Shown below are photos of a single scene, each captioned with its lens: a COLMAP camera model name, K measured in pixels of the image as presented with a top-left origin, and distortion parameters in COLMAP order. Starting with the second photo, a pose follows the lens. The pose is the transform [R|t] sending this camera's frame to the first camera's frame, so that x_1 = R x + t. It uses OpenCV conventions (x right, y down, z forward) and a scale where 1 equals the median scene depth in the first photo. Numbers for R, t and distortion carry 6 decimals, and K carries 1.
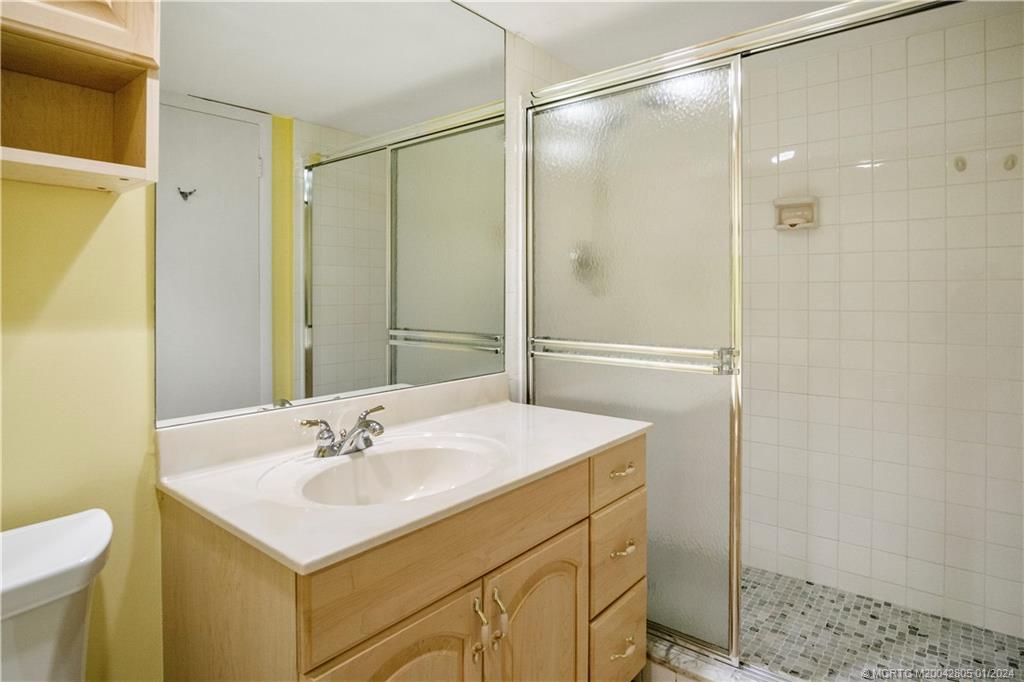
lens RADIAL K [[573.3, 0, 511.8], [0, 573.3, 299.4], [0, 0, 1]] dist [-0.002309, 0.000128]
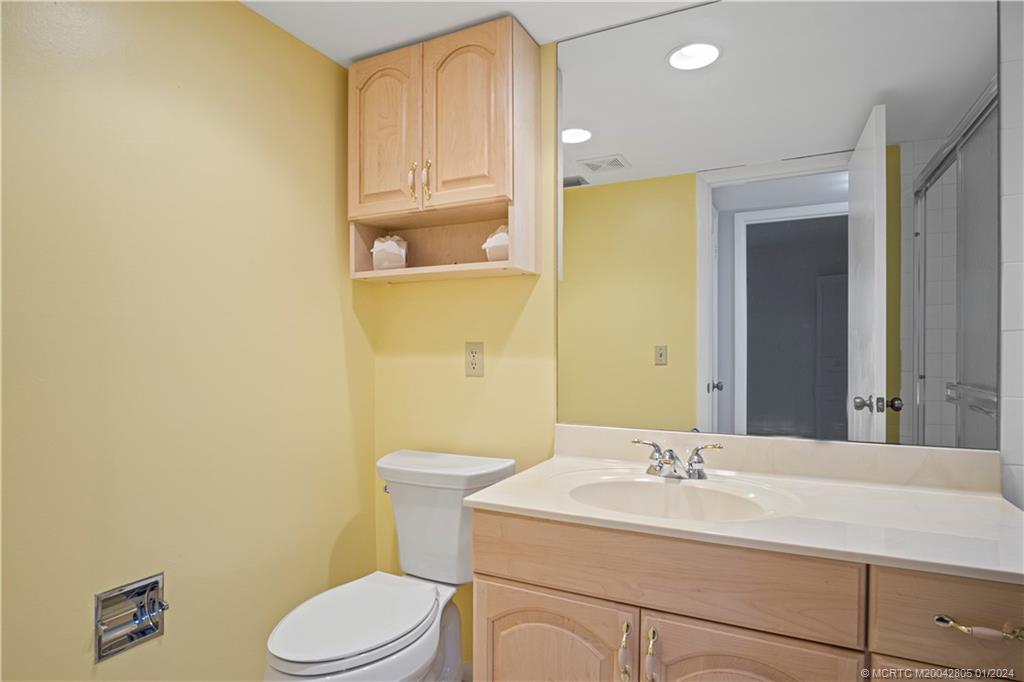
lens RADIAL K [[564.7, 0, 498.7], [0, 564.7, 341.8], [0, 0, 1]] dist [-0.019697, 0.001680]
pose [[0.222183, -0.005910, -0.974987, 0.722801], [-0.010324, 0.999911, -0.008414, 0.017872], [0.974950, 0.011935, 0.222102, 0.439045]]
